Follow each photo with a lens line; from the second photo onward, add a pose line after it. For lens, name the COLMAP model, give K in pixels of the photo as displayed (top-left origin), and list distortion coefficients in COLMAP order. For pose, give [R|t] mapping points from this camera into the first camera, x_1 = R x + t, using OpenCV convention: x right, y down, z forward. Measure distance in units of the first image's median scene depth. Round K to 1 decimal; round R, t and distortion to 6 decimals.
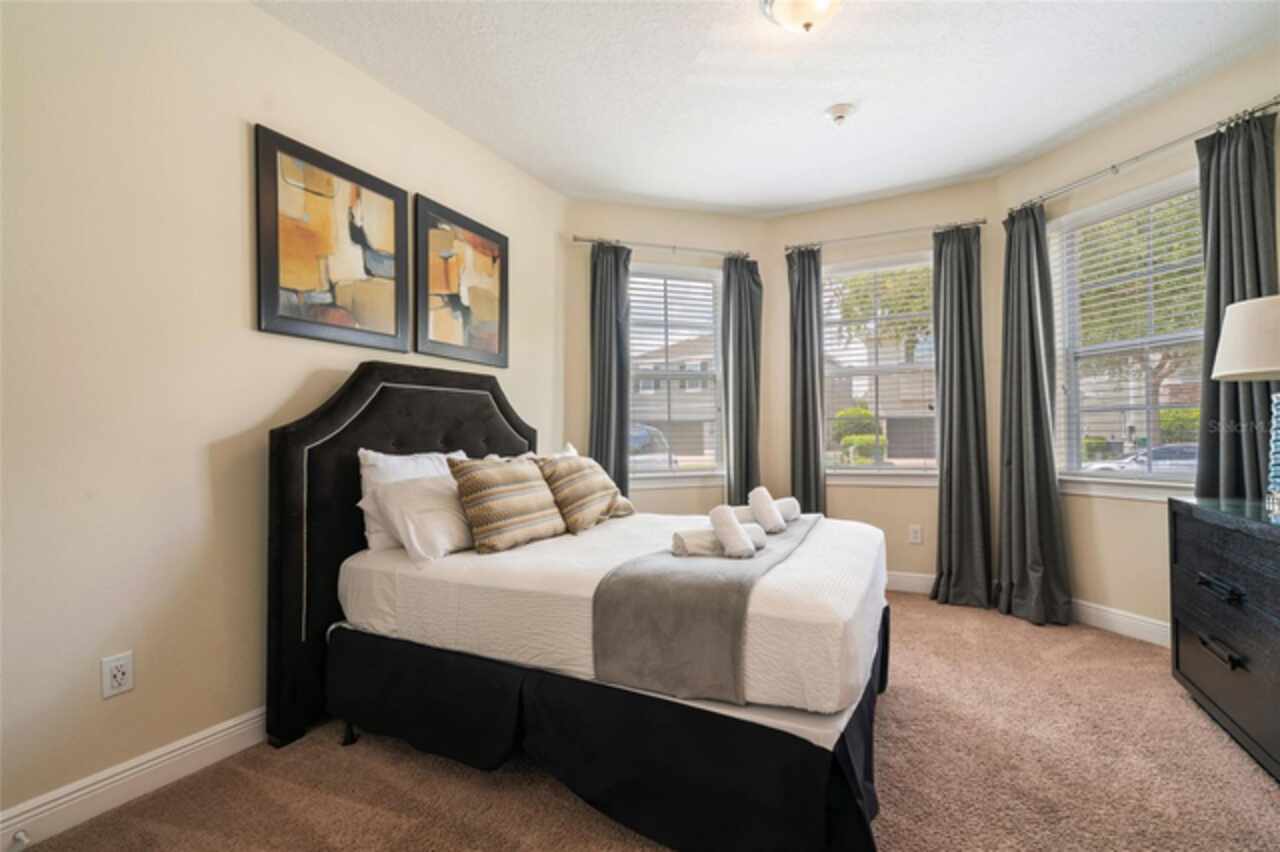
lens RADIAL K [[582.2, 0, 641.9], [0, 582.2, 430.3], [0, 0, 1]] dist [-0.003125, 0.000112]
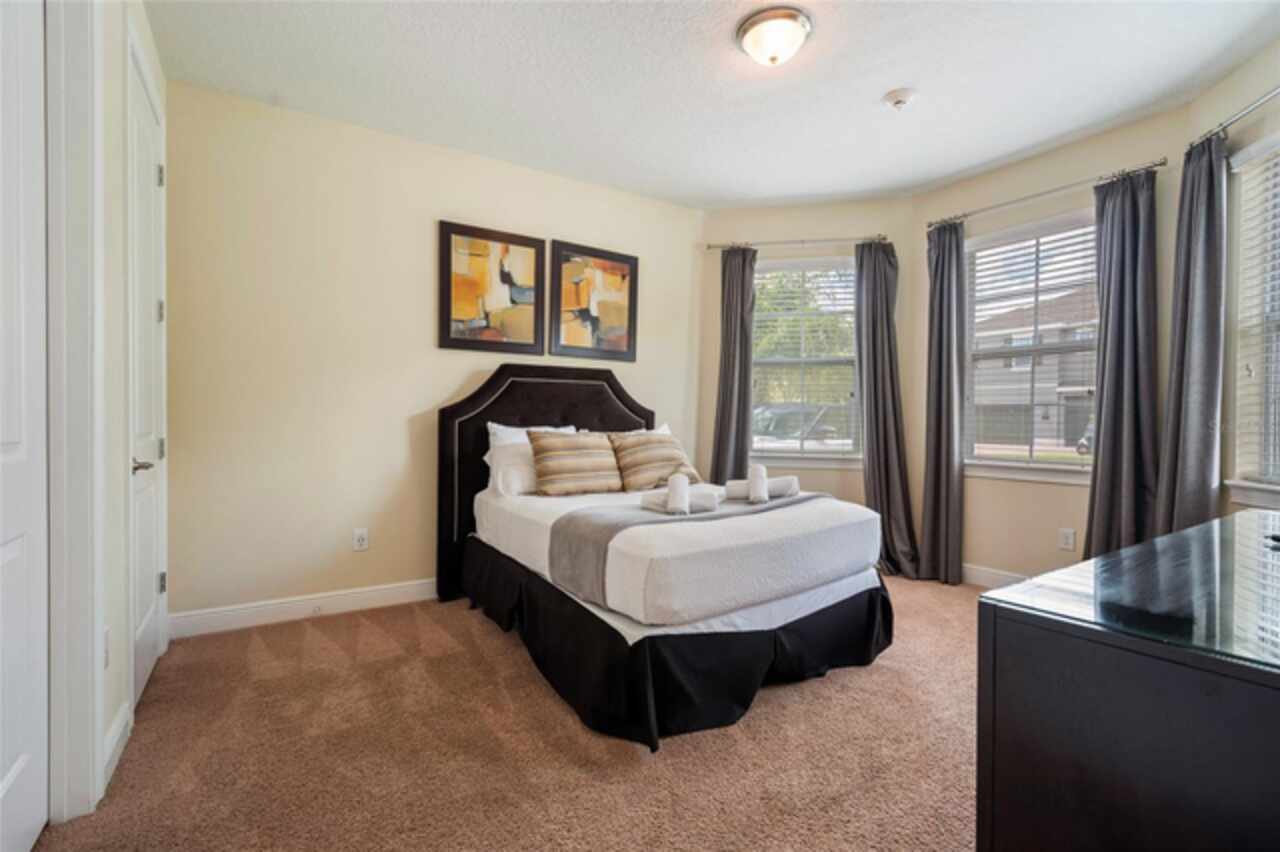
lens RADIAL K [[565.7, 0, 626.5], [0, 565.7, 420.7], [0, 0, 1]] dist [-0.000458, 0.000198]
pose [[0.861882, 0.024121, -0.506534, 0.477645], [-0.015575, 0.999656, 0.021101, -0.007542], [0.506869, -0.010297, 0.861962, -0.080831]]
